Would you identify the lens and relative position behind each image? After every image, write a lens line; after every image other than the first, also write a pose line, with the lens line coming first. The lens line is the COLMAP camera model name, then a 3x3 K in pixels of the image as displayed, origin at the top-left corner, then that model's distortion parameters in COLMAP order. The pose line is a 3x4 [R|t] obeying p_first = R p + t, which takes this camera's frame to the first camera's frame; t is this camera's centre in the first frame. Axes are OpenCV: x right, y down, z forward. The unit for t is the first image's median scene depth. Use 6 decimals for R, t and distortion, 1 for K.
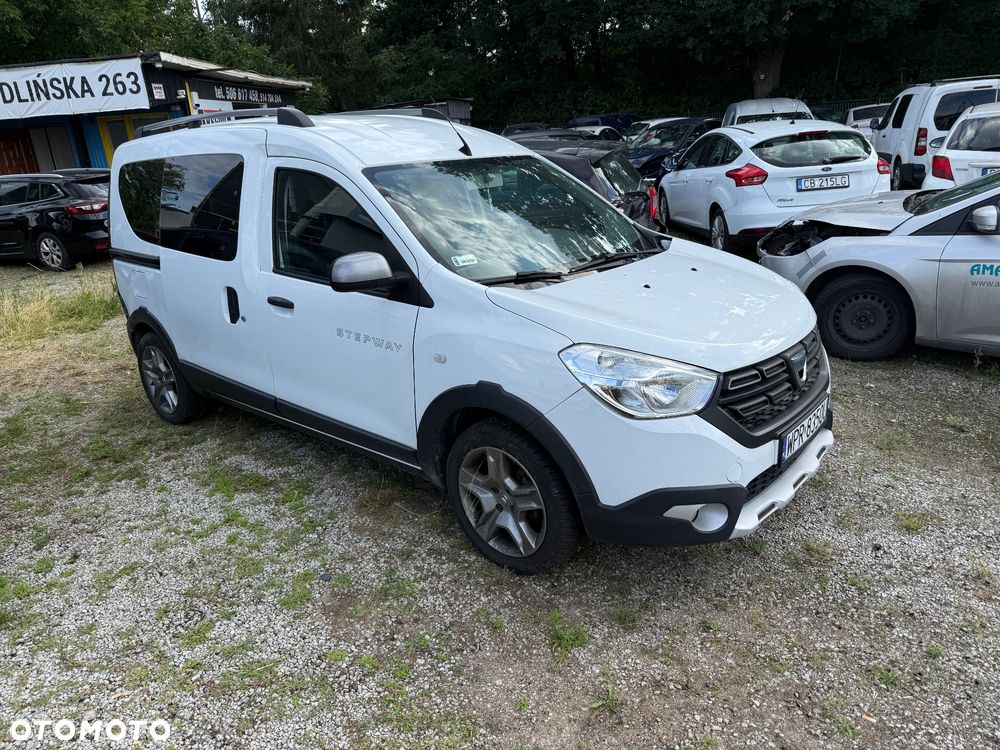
lens RADIAL K [[704.3, 0, 503.6], [0, 704.3, 373.4], [0, 0, 1]] dist [0.006860, -0.014205]
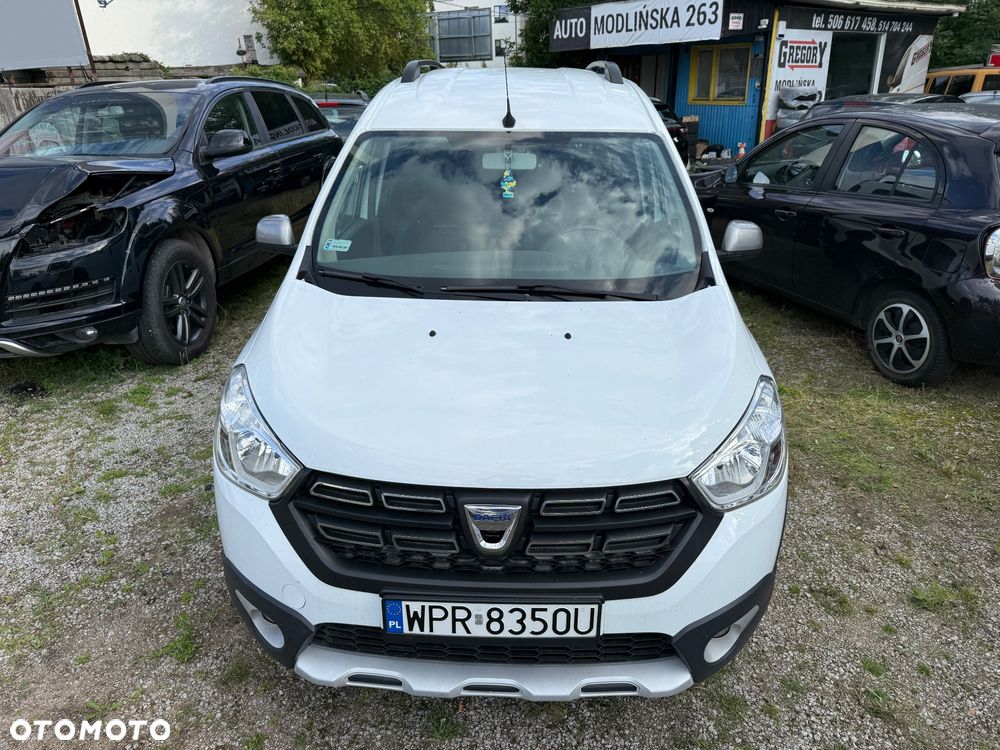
lens RADIAL K [[706.4, 0, 495.4], [0, 706.4, 374.8], [0, 0, 1]] dist [-0.001994, -0.005087]
pose [[0.620637, 0.345621, -0.703815, 0.647112], [-0.278301, 0.936268, 0.214360, -0.214541], [0.733047, 0.062832, 0.677270, 0.449685]]
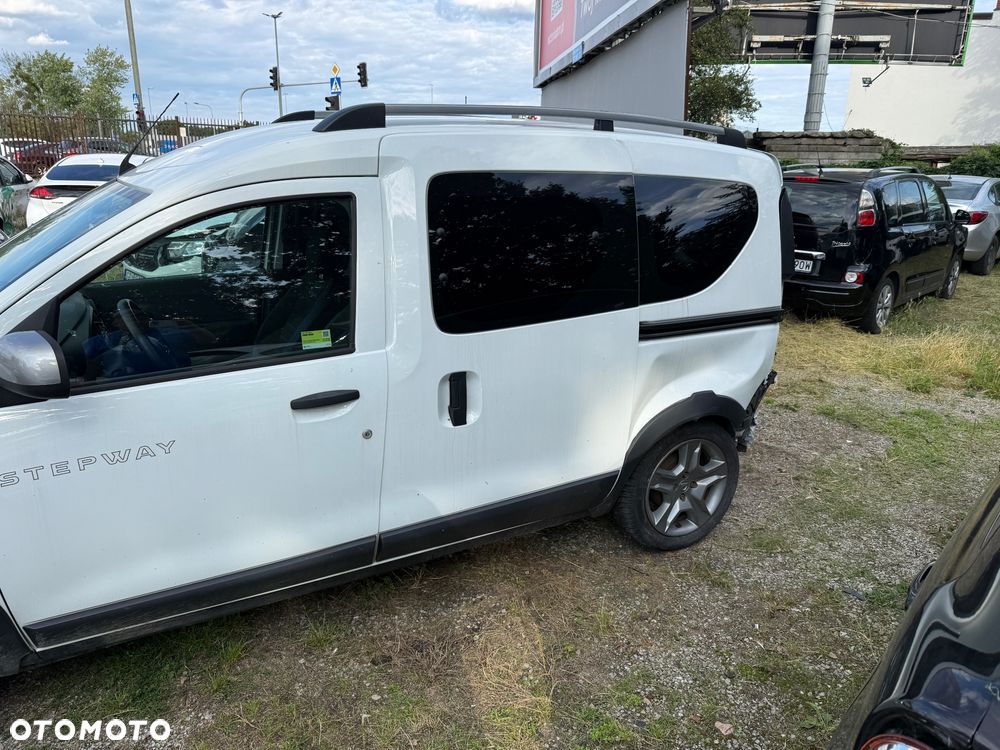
lens RADIAL K [[702.7, 0, 511.1], [0, 702.7, 381.7], [0, 0, 1]] dist [0.009916, -0.019153]
pose [[-0.371293, 0.327199, -0.868955, 0.505608], [-0.301520, 0.842647, 0.446129, -0.584969], [0.878195, 0.427652, -0.214212, 1.627649]]
